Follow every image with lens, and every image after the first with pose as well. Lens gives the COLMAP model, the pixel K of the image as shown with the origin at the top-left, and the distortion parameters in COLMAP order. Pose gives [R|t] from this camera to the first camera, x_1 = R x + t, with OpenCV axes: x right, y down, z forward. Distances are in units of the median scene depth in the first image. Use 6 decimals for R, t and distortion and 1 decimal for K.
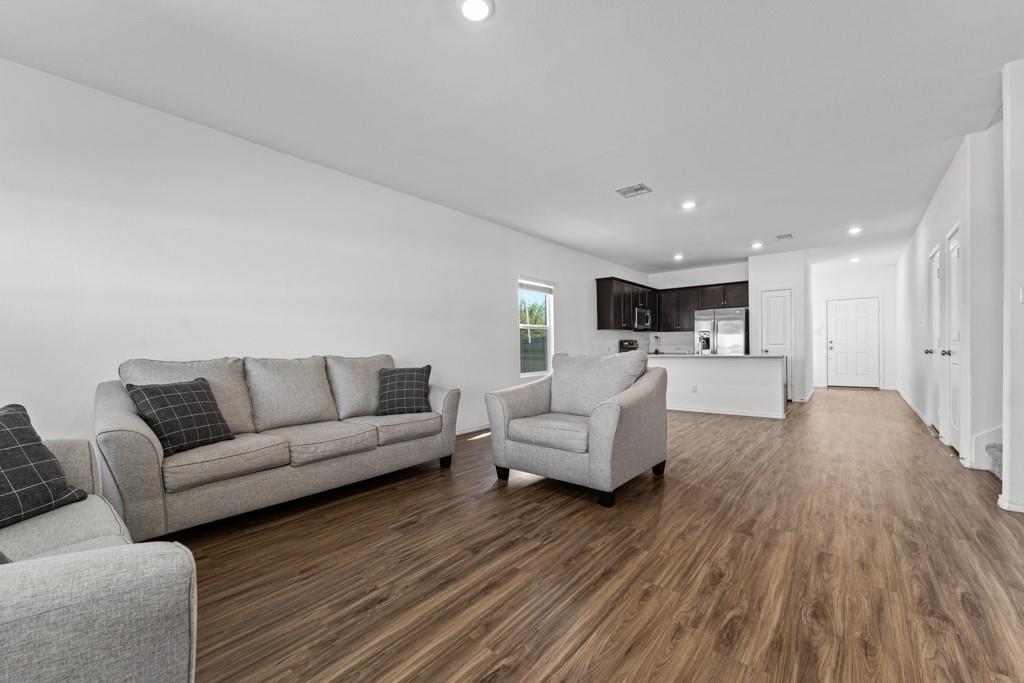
lens RADIAL K [[413.2, 0, 514.2], [0, 413.2, 354.0], [0, 0, 1]] dist [-0.000772, -0.000081]
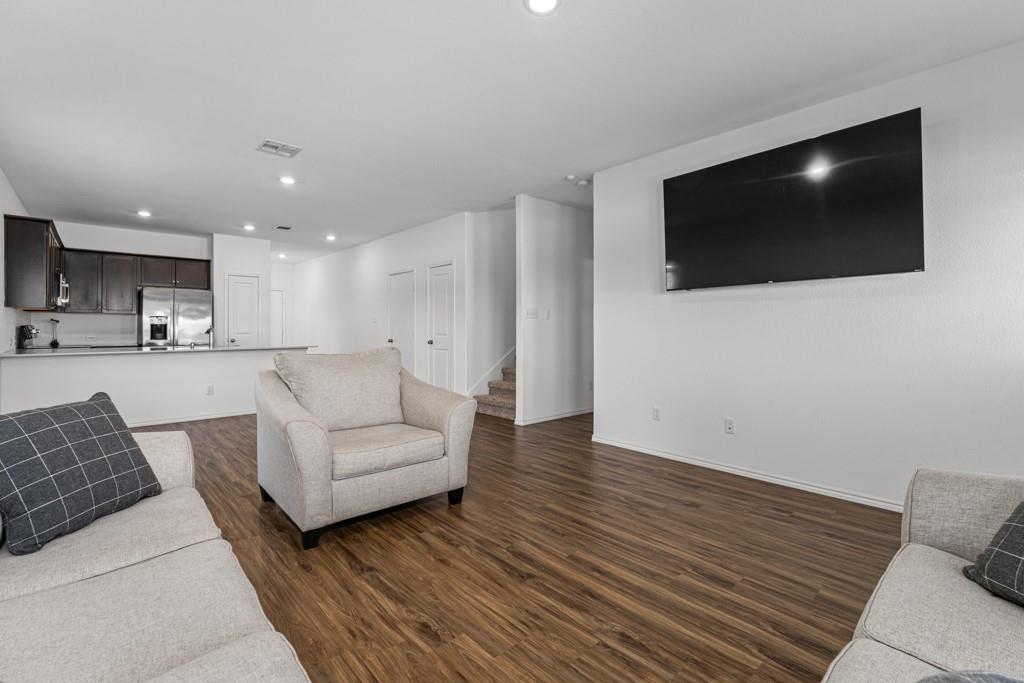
lens RADIAL K [[453.7, 0, 513.6], [0, 453.7, 326.3], [0, 0, 1]] dist [0.001283, -0.000003]
pose [[0.147048, 0.016347, 0.988994, -1.020954], [0.010102, 0.999786, -0.018027, -0.051438], [-0.989078, 0.012642, 0.146852, 0.819685]]
